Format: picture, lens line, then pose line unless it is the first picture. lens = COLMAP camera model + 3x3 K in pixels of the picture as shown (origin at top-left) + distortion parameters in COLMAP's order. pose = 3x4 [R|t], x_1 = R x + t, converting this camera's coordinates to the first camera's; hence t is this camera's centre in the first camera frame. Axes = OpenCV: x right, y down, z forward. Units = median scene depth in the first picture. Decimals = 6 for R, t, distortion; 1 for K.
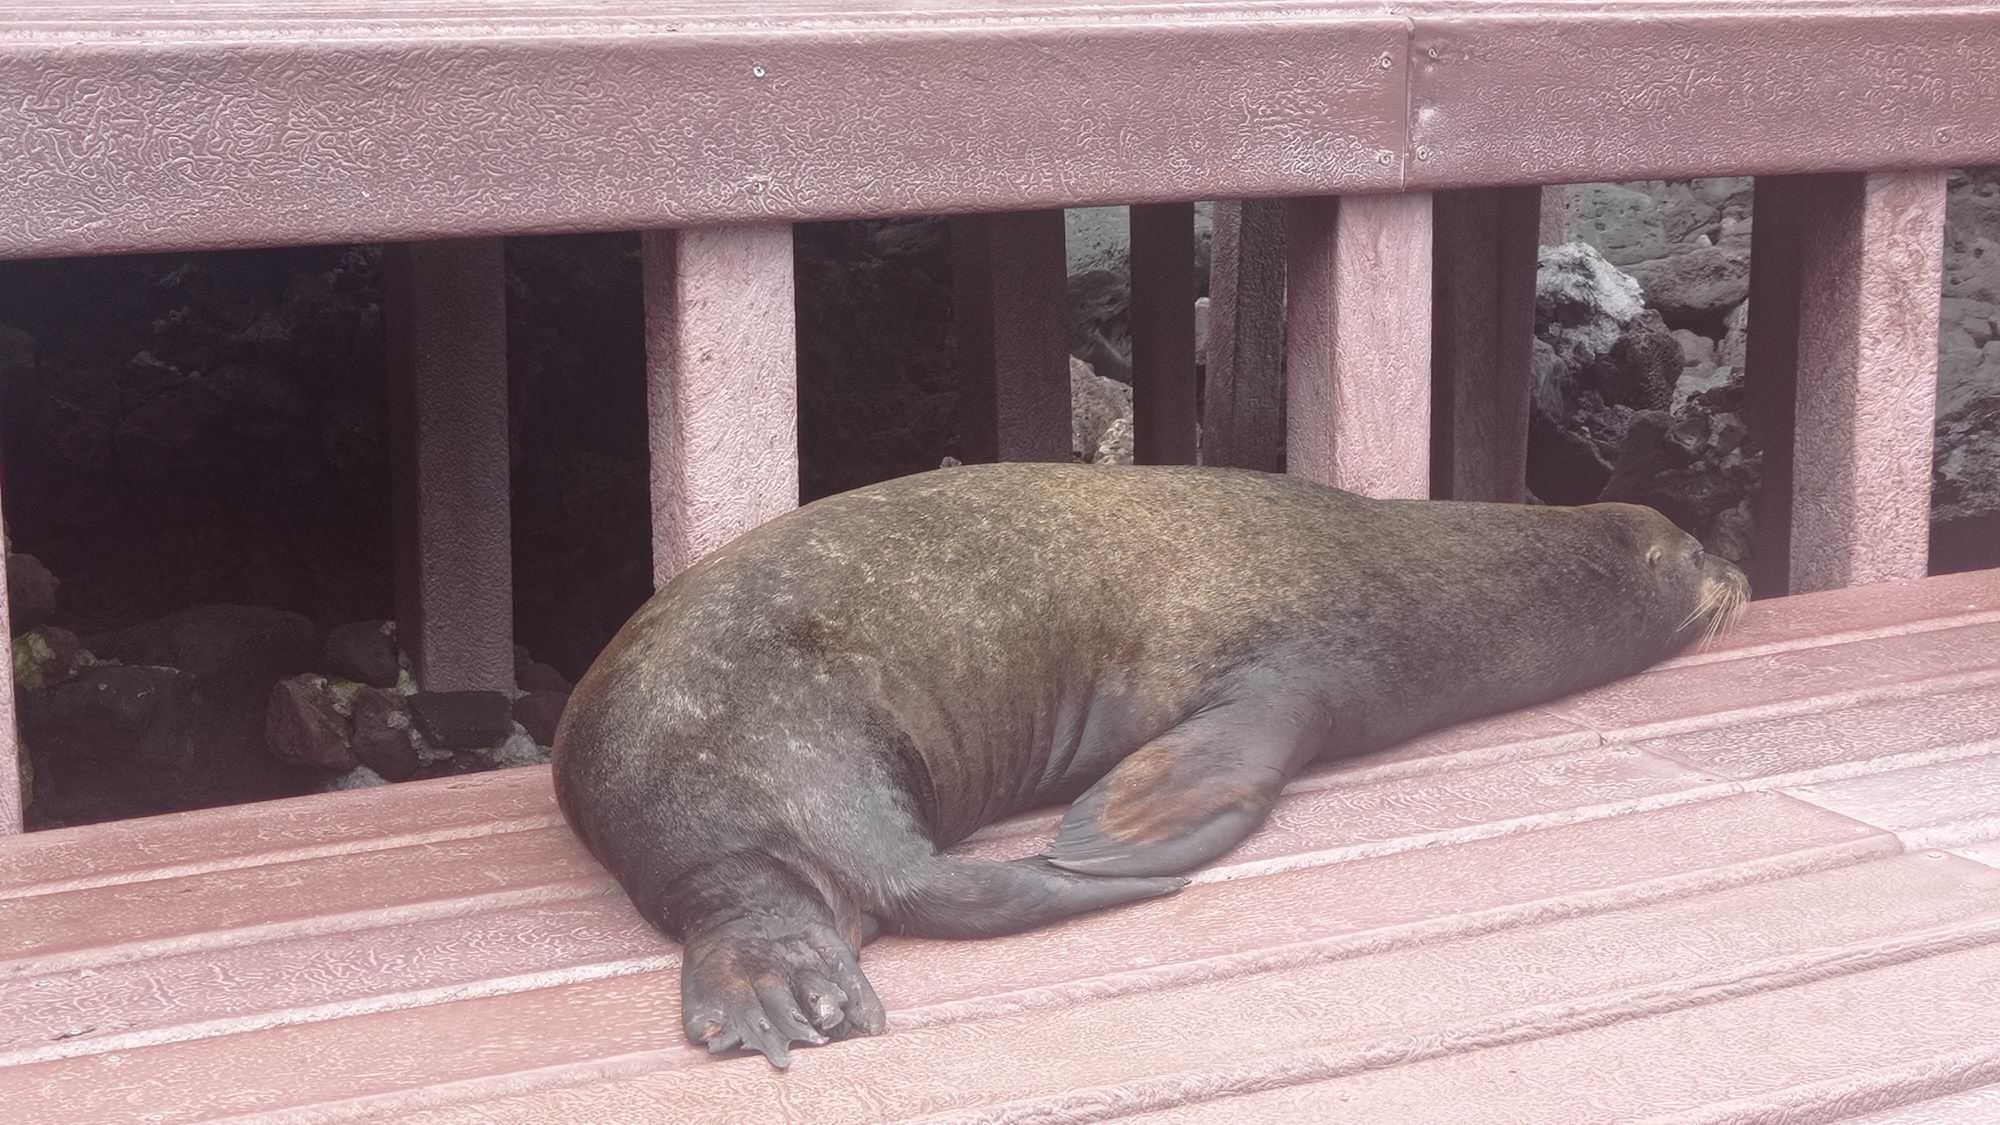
lens RADIAL K [[3015.5, 0, 1000.0], [0, 3015.5, 562.5], [0, 0, 1]] dist [0.213201, -0.921727]
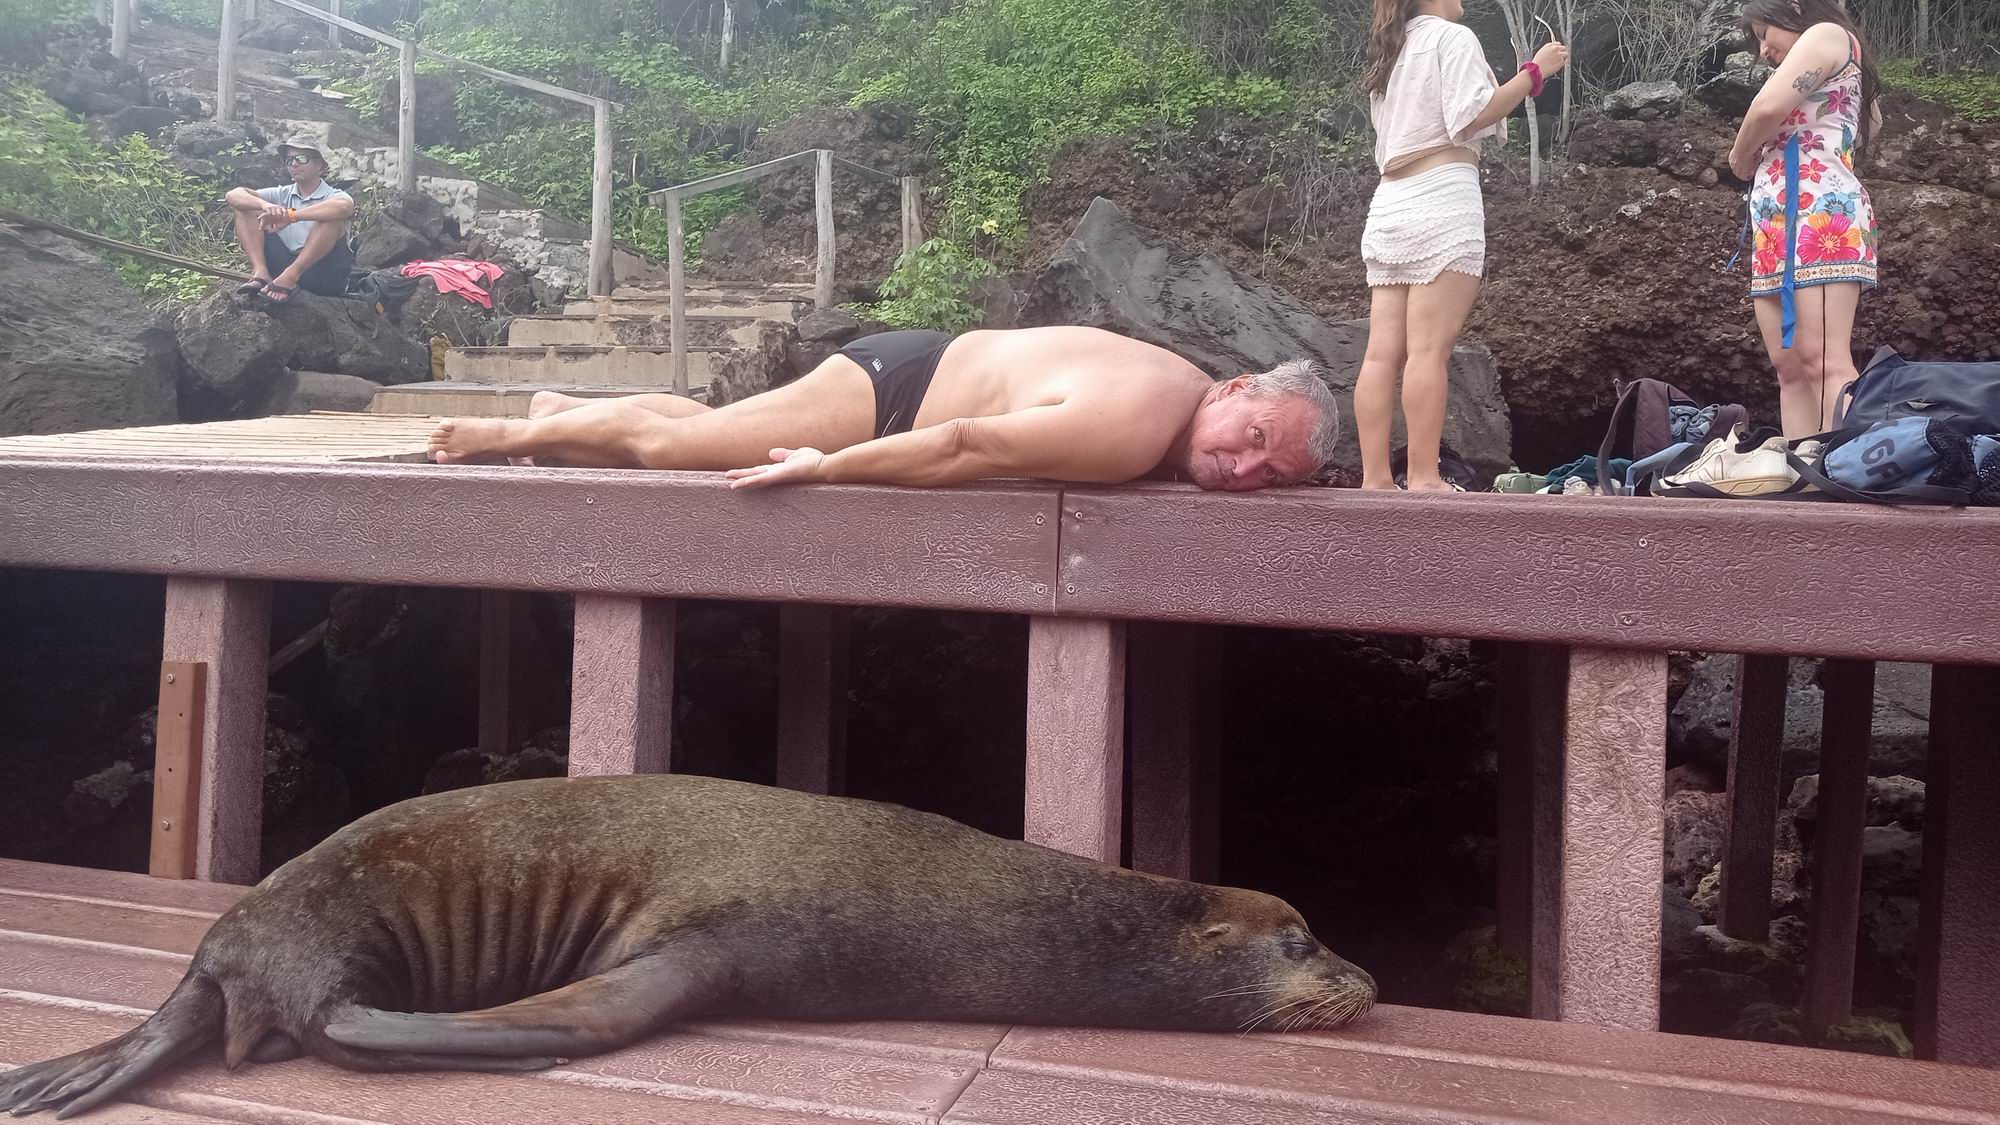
lens RADIAL K [[1514.7, 0, 1000.0], [0, 1514.7, 562.5], [0, 0, 1]] dist [0.101114, -0.165510]
pose [[0.743211, 0.040429, -0.667835, 0.629197], [-0.171541, 0.976321, -0.131798, -0.058729], [0.646693, 0.212515, 0.732548, 0.545604]]
